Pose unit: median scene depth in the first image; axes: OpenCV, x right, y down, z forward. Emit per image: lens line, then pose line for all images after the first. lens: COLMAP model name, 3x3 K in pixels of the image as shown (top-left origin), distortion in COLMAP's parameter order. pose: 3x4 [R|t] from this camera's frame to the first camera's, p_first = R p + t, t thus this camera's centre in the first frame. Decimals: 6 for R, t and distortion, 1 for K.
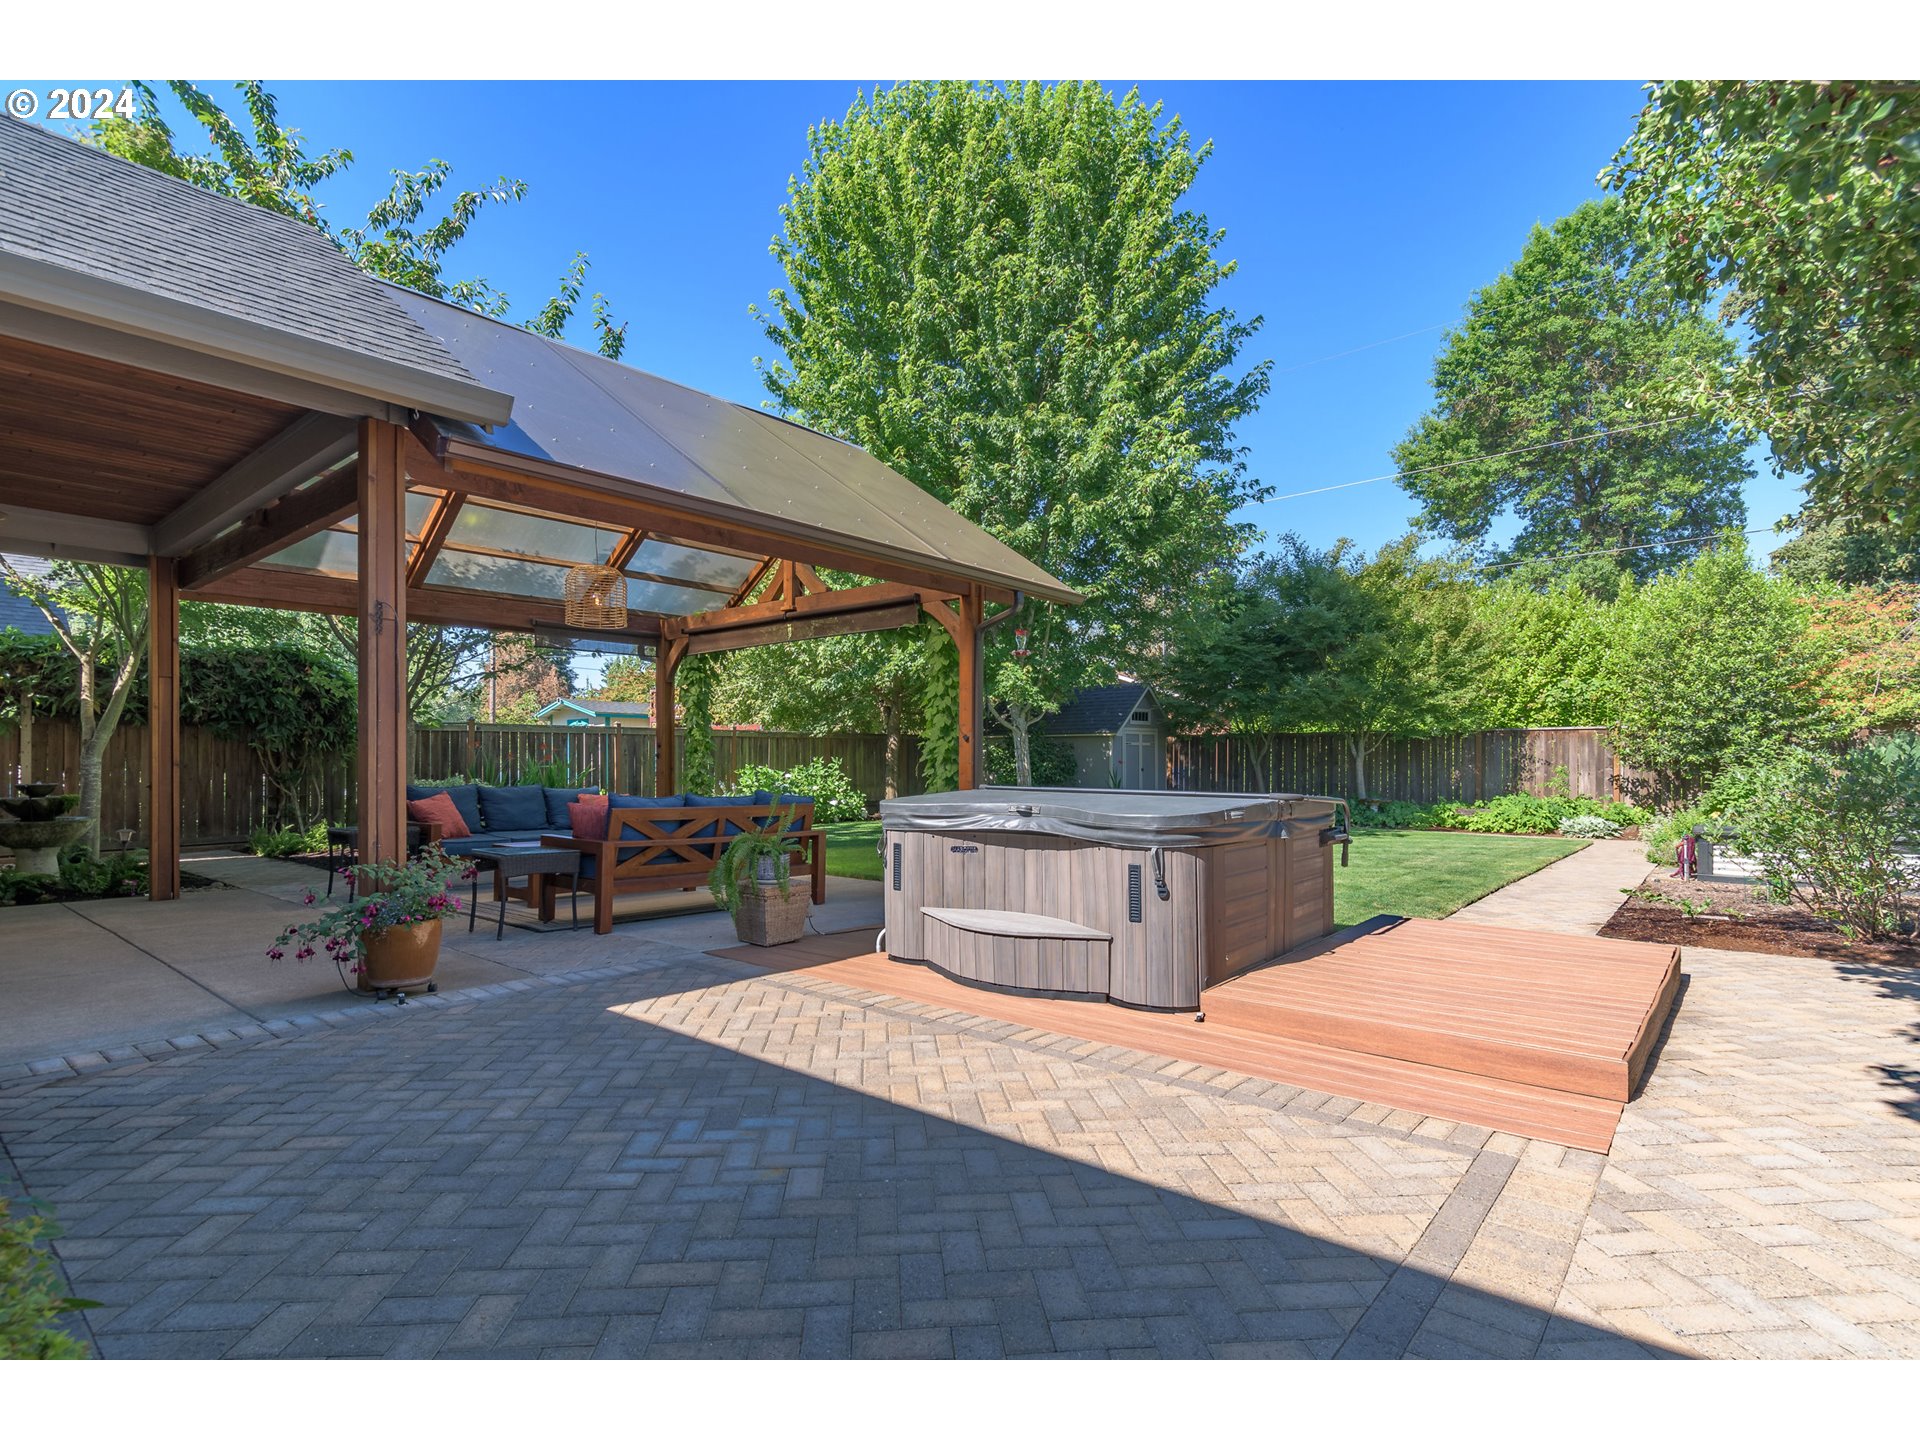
lens RADIAL K [[938.3, 0, 965.7], [0, 938.3, 758.0], [0, 0, 1]] dist [0.005066, -0.000171]
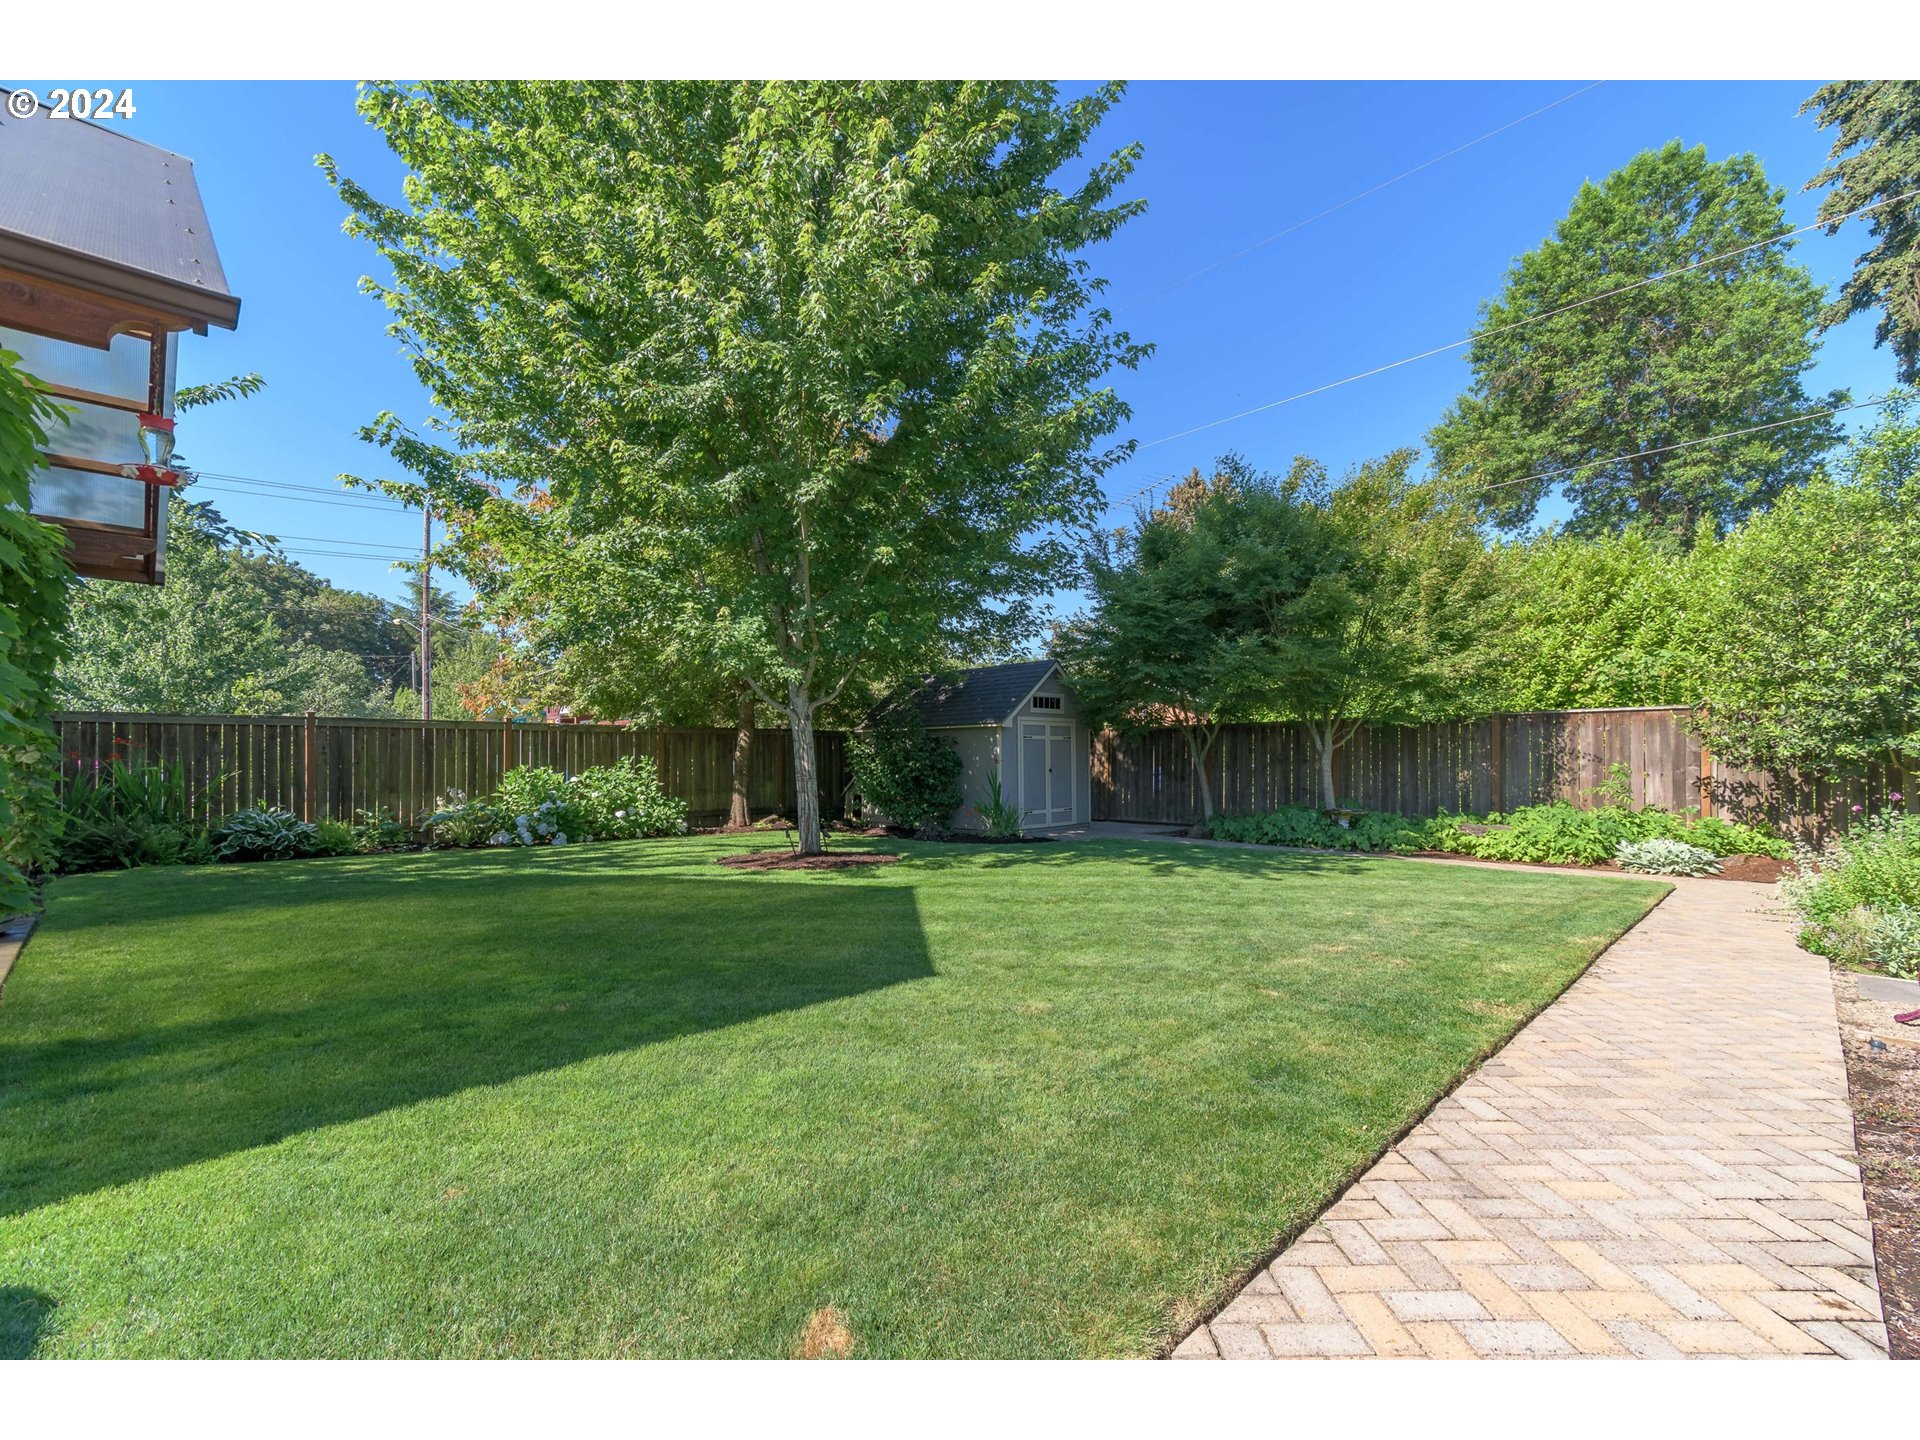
lens RADIAL K [[845.3, 0, 963.1], [0, 845.3, 756.5], [0, 0, 1]] dist [0.001791, 0.000314]
pose [[0.995568, -0.004426, -0.093945, 0.164590], [0.003985, 0.999980, -0.004881, 0.003381], [0.093965, 0.004485, 0.995565, 0.259998]]
